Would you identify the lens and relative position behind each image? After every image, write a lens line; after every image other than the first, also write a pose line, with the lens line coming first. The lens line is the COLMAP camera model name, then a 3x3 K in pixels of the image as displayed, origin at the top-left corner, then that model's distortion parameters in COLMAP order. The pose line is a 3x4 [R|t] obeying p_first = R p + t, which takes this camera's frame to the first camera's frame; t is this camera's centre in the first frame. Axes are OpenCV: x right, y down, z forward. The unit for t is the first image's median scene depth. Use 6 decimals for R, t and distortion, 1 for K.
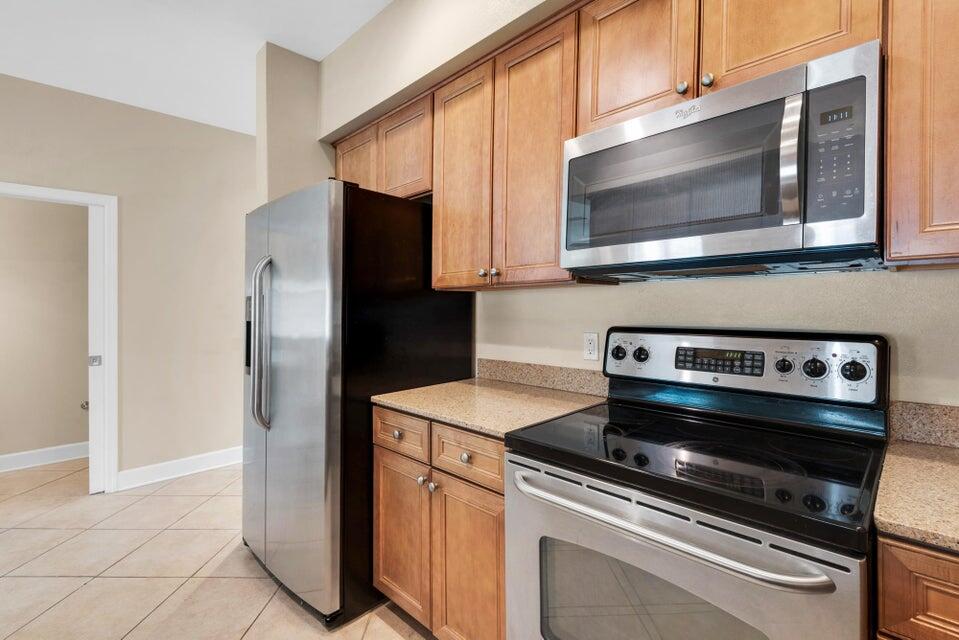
lens RADIAL K [[443.2, 0, 485.5], [0, 443.2, 315.3], [0, 0, 1]] dist [0.010300, -0.000591]
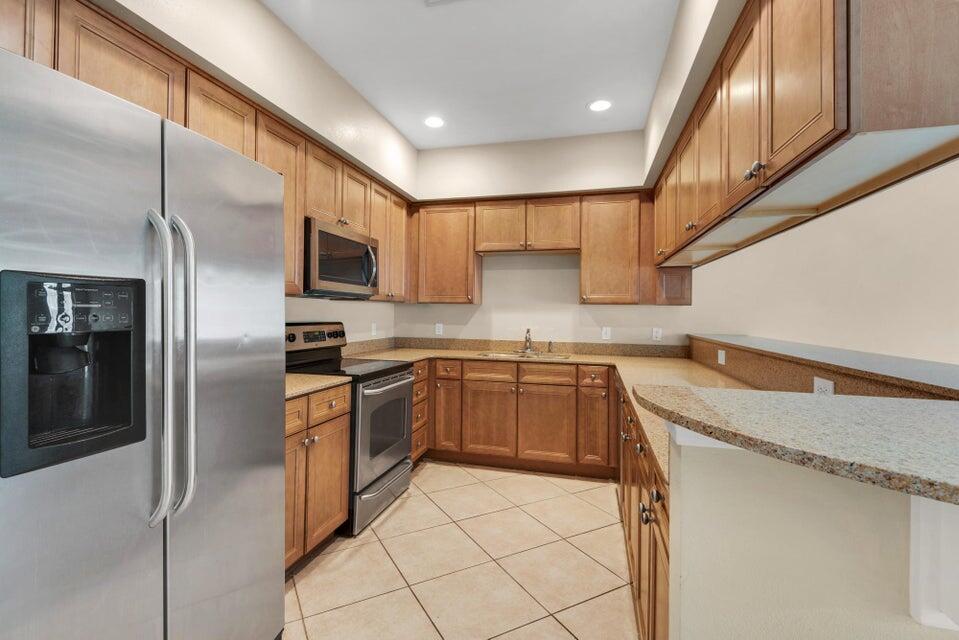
lens RADIAL K [[443.2, 0, 473.1], [0, 443.2, 315.5], [0, 0, 1]] dist [0.010300, -0.000591]
pose [[-0.490313, -0.006377, 0.871523, -1.626780], [-0.005267, 0.999977, 0.004354, -0.013208], [-0.871531, -0.002455, -0.490335, 1.287748]]
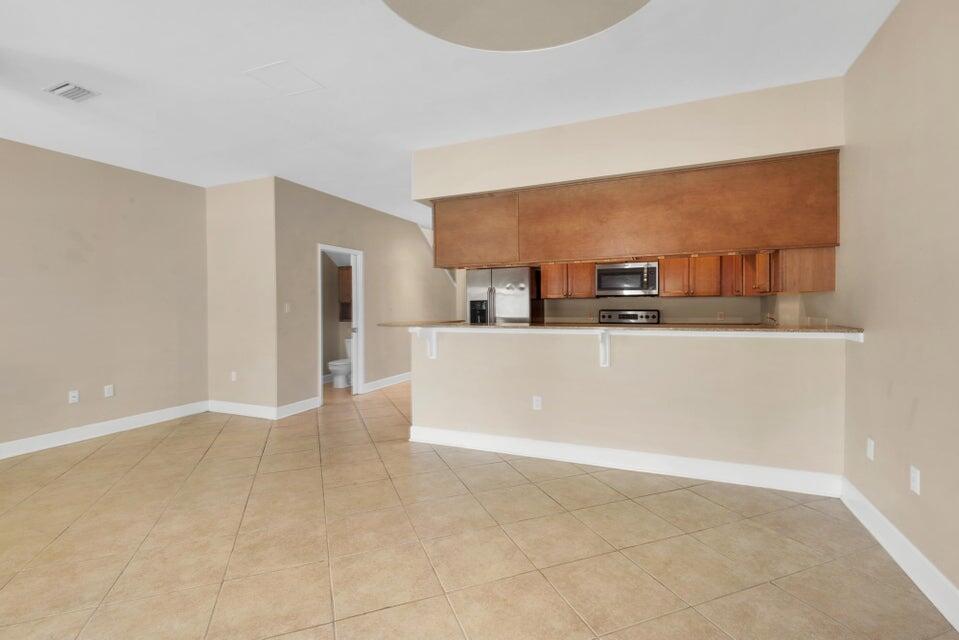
lens RADIAL K [[443.2, 0, 474.8], [0, 443.2, 316.1], [0, 0, 1]] dist [0.010300, -0.000591]
pose [[0.912930, -0.008212, 0.408034, -2.402996], [0.004634, 0.999942, 0.009756, 0.039331], [-0.408090, -0.007016, 0.912915, -2.167285]]
